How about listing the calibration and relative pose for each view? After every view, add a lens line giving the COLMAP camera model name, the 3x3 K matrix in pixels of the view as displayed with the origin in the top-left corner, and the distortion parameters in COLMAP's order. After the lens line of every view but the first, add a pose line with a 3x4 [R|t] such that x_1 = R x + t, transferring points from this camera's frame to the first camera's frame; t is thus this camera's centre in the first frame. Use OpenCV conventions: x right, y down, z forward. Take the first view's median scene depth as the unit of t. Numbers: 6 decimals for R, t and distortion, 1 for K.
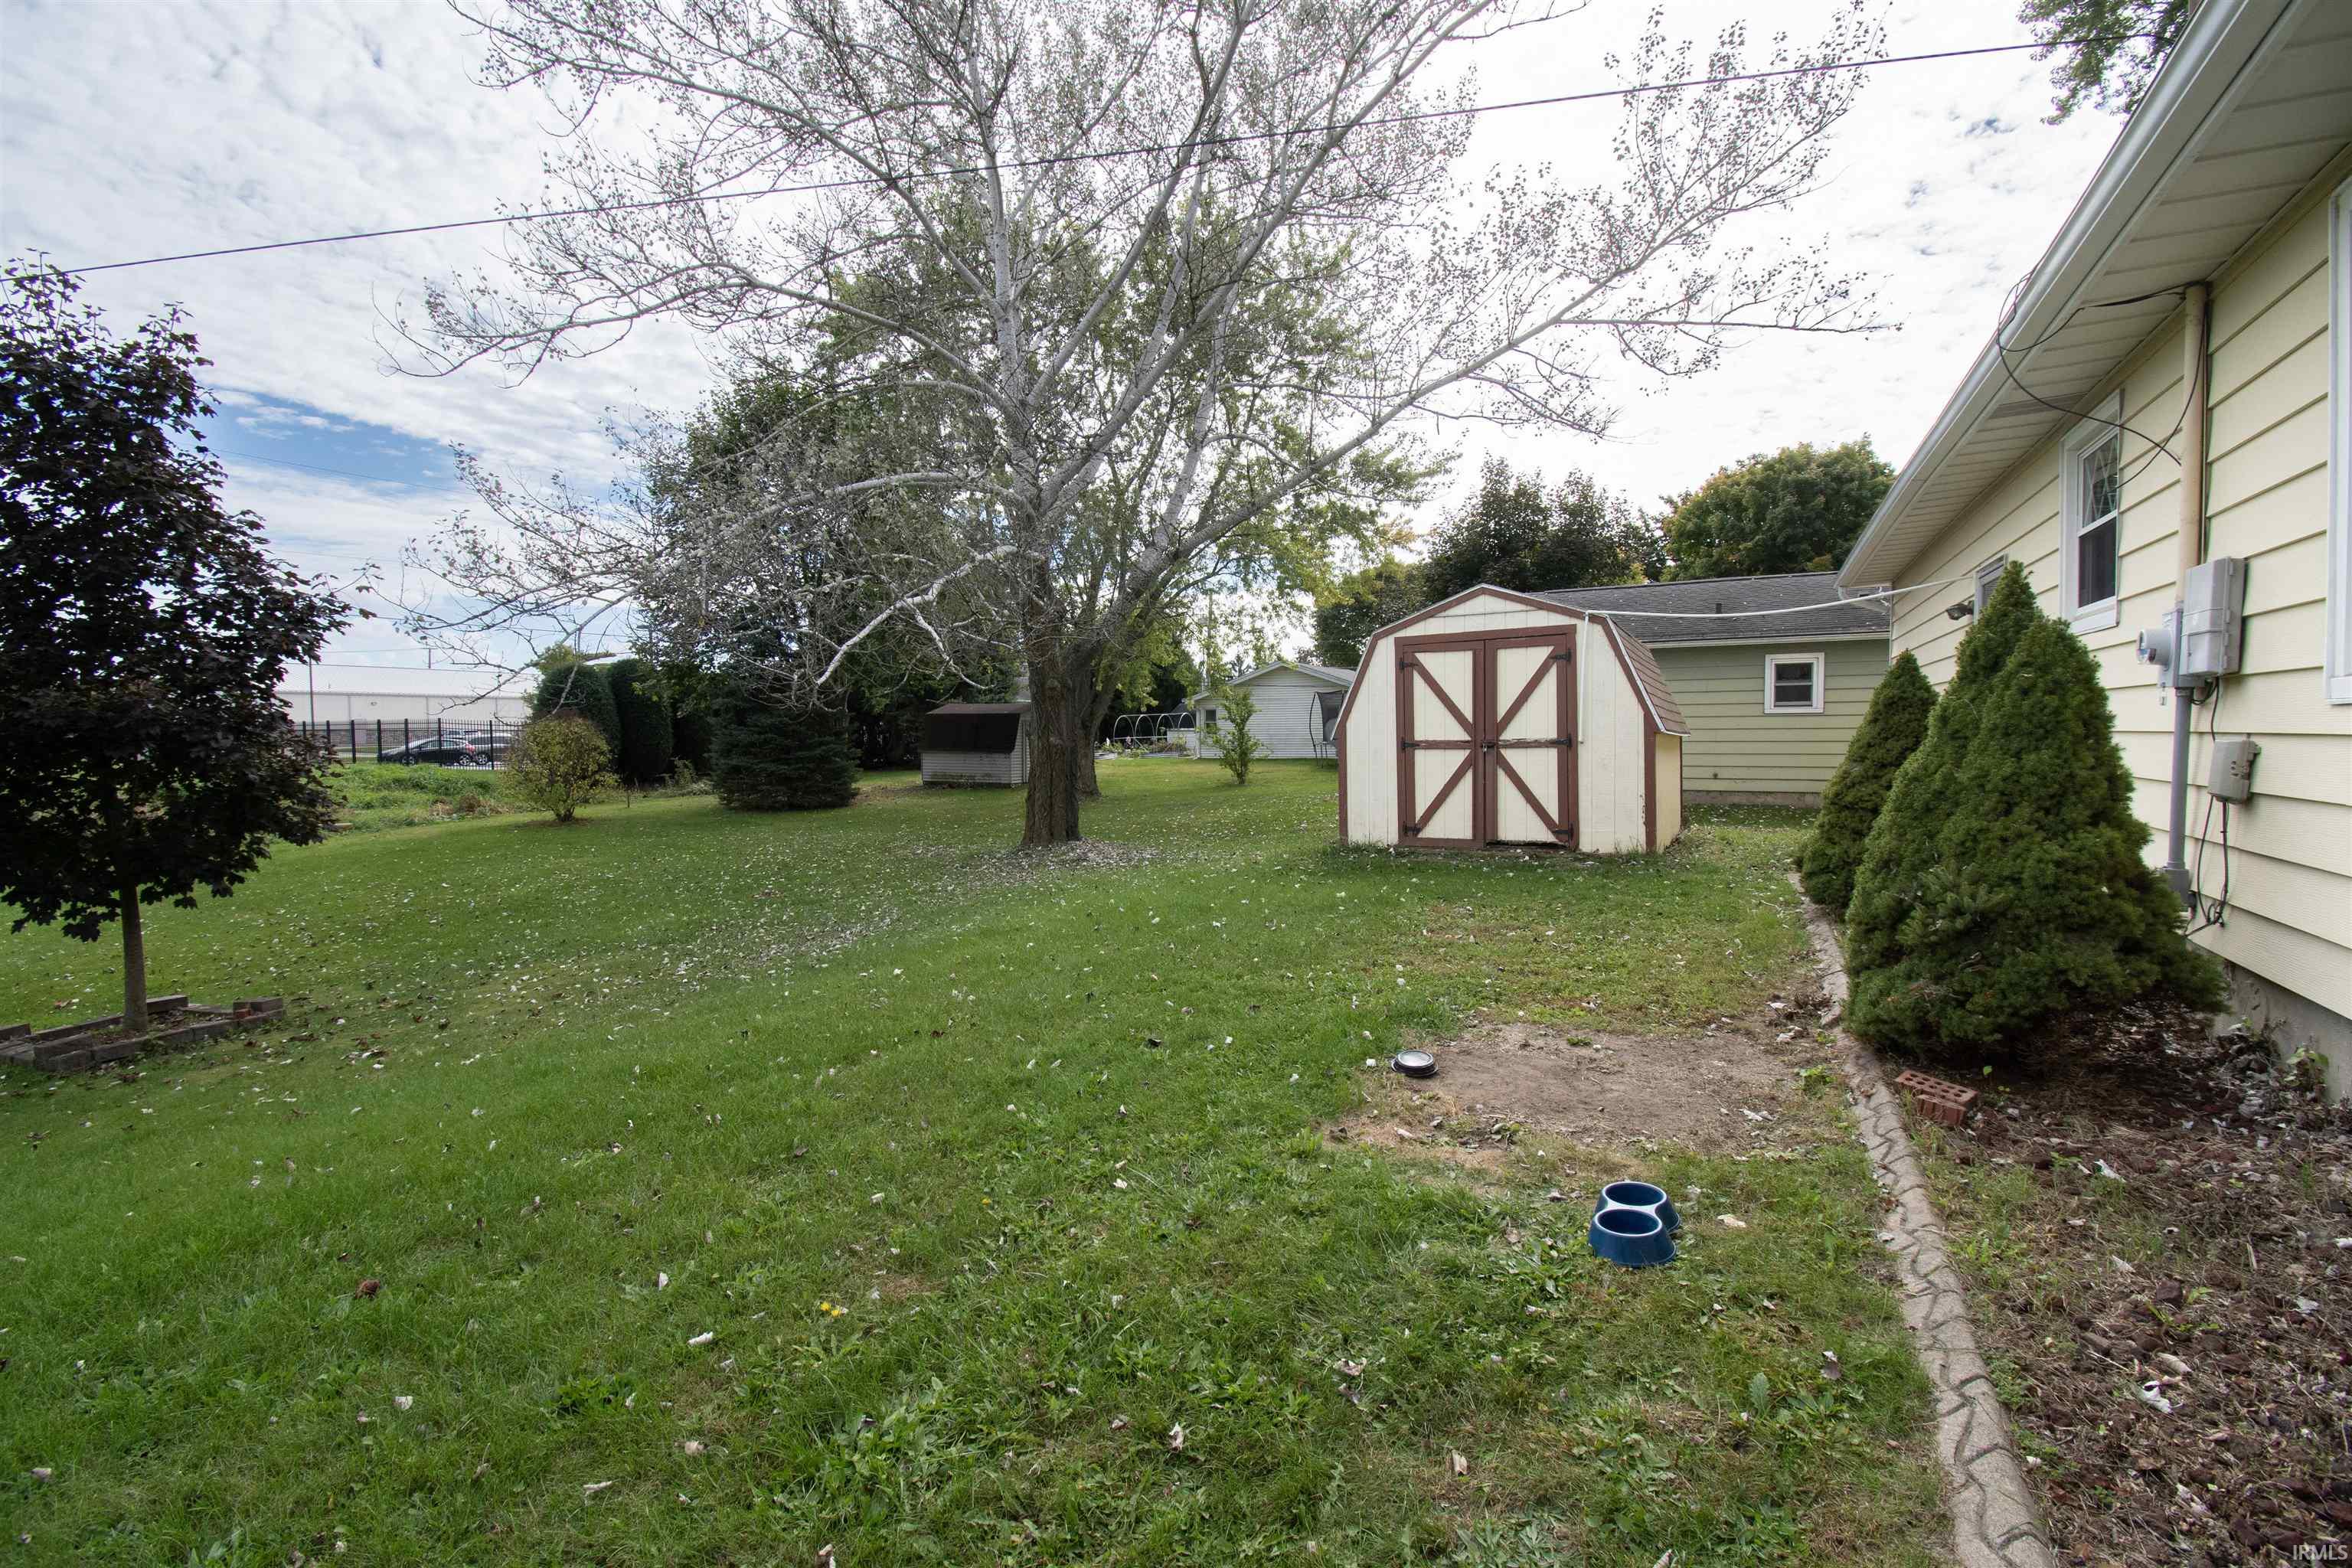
lens RADIAL K [[1031.6, 0, 1197.9], [0, 1031.6, 778.4], [0, 0, 1]] dist [0.021873, -0.025351]
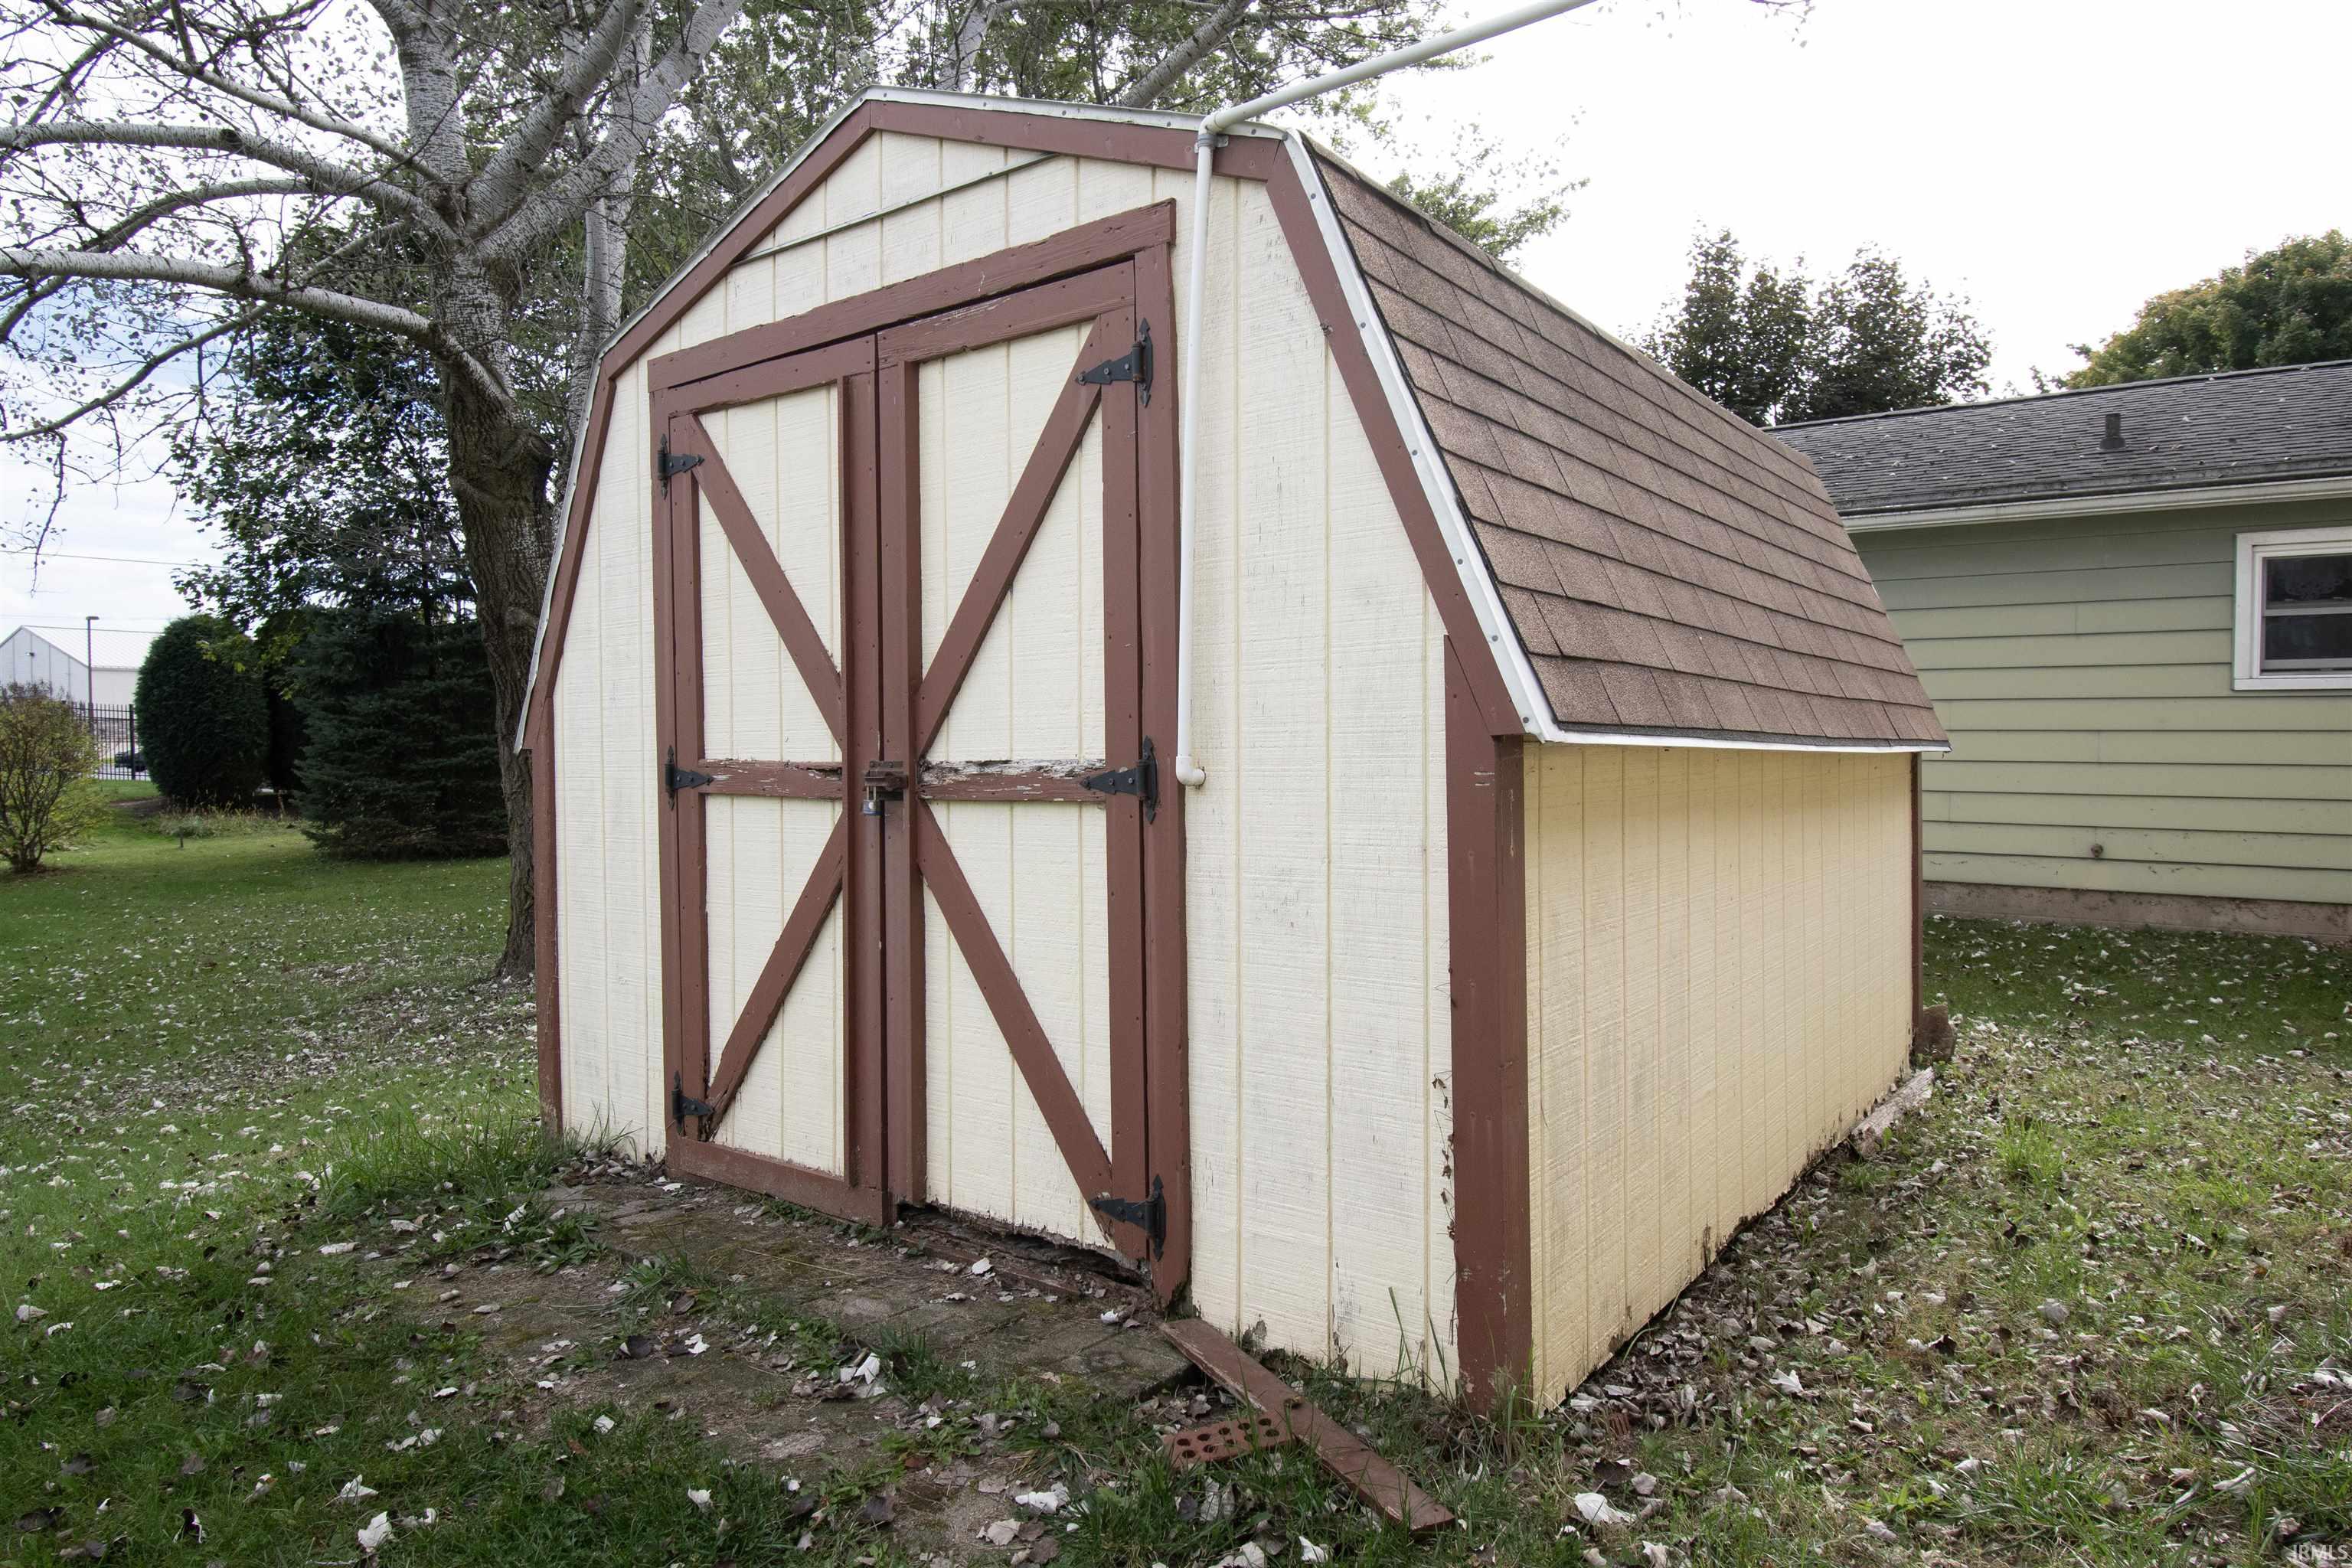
lens RADIAL K [[1443.7, 0, 1176.0], [0, 1443.7, 784.0], [0, 0, 1]] dist [0.027521, -0.041410]
pose [[0.989959, 0.014337, -0.140626, 0.384169], [-0.015499, 0.999854, -0.007169, -0.031067], [0.140503, 0.009277, 0.990037, 0.677734]]
